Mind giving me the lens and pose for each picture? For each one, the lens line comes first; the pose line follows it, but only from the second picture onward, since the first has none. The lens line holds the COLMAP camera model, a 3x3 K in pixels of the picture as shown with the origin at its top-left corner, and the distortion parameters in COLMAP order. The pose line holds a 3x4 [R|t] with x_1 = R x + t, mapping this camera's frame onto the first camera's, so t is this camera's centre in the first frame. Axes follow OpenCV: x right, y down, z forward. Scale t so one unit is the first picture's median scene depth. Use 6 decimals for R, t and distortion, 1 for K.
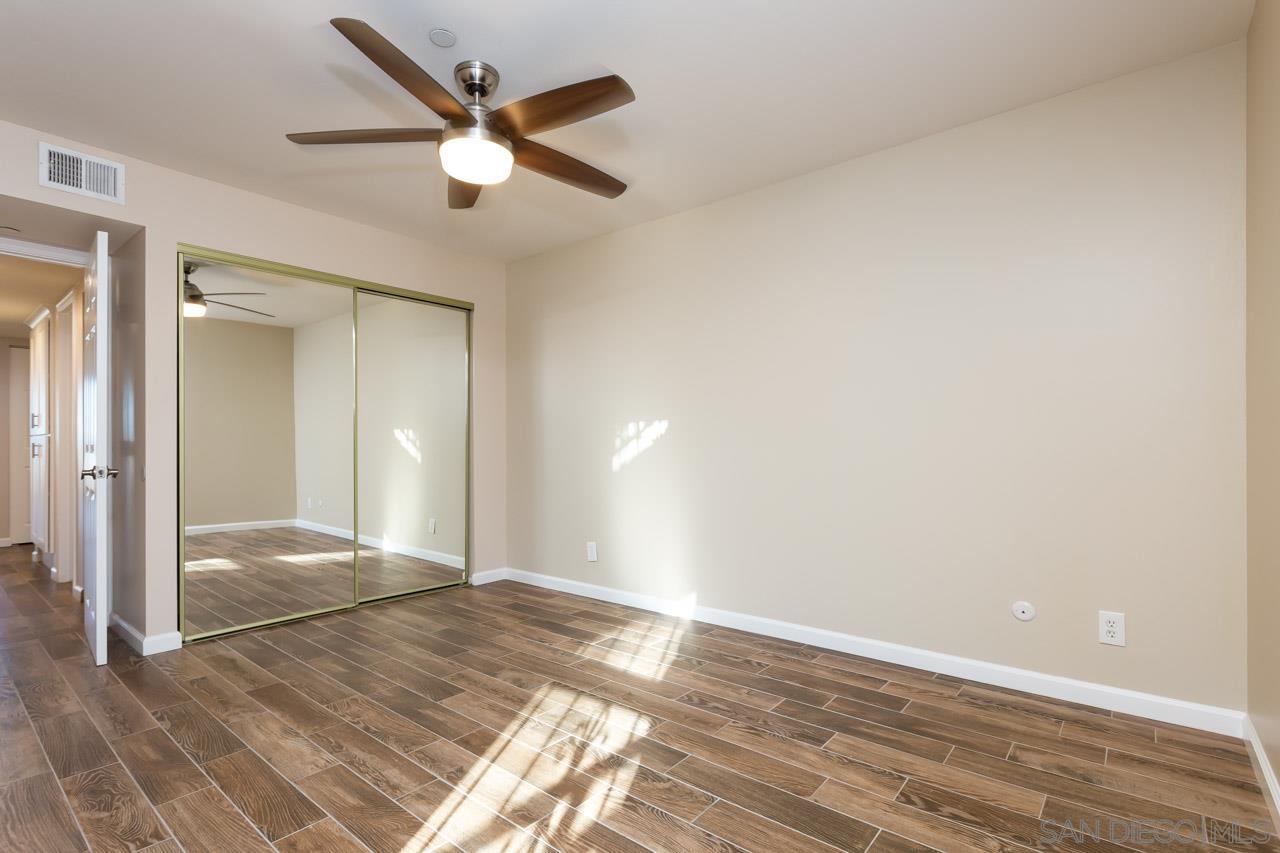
lens RADIAL K [[610.8, 0, 637.8], [0, 610.8, 448.1], [0, 0, 1]] dist [-0.002359, 0.000238]
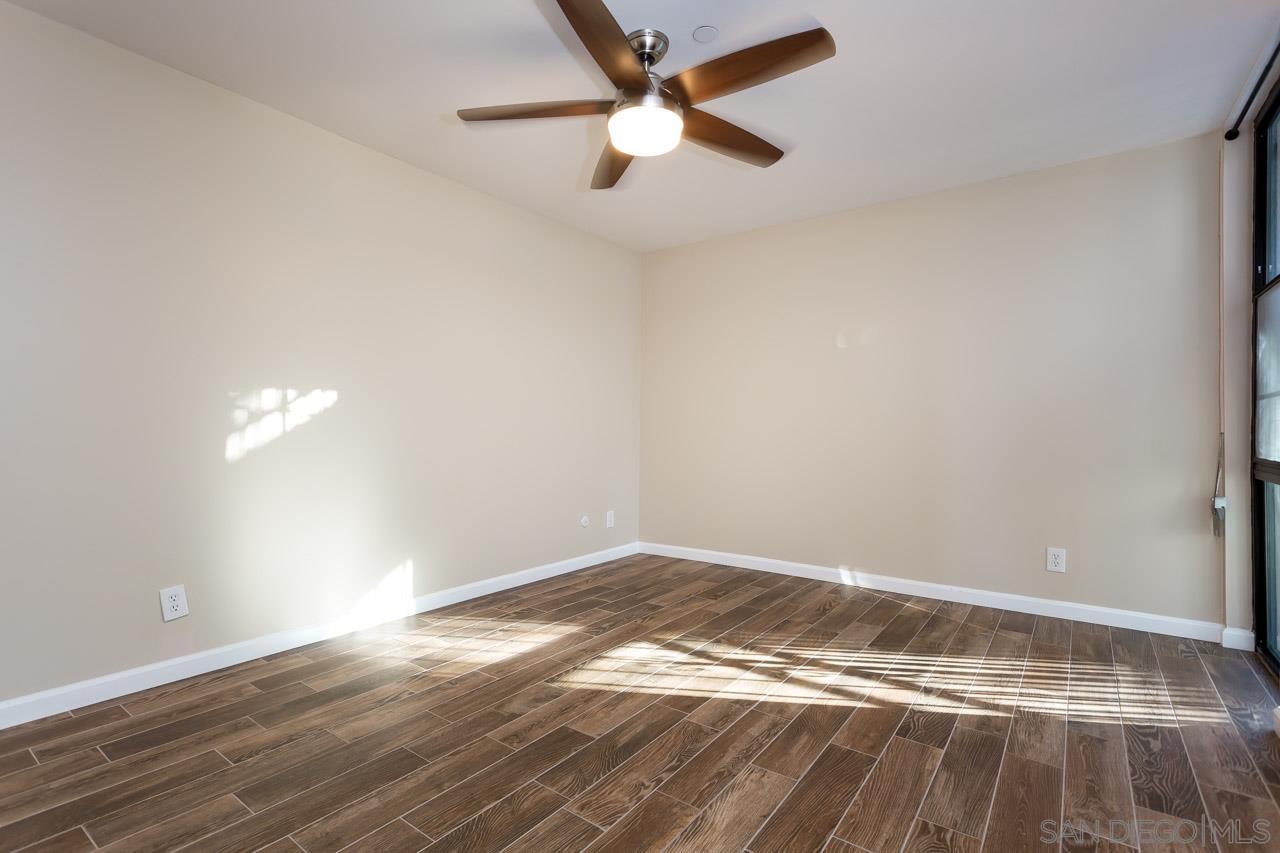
lens RADIAL K [[601.5, 0, 631.8], [0, 601.5, 423.2], [0, 0, 1]] dist [-0.001736, 0.002188]
pose [[-0.051323, 0.012151, 0.998608, -1.142027], [-0.000125, 0.999926, -0.012173, 0.009547], [-0.998682, -0.000750, -0.051317, 1.005014]]
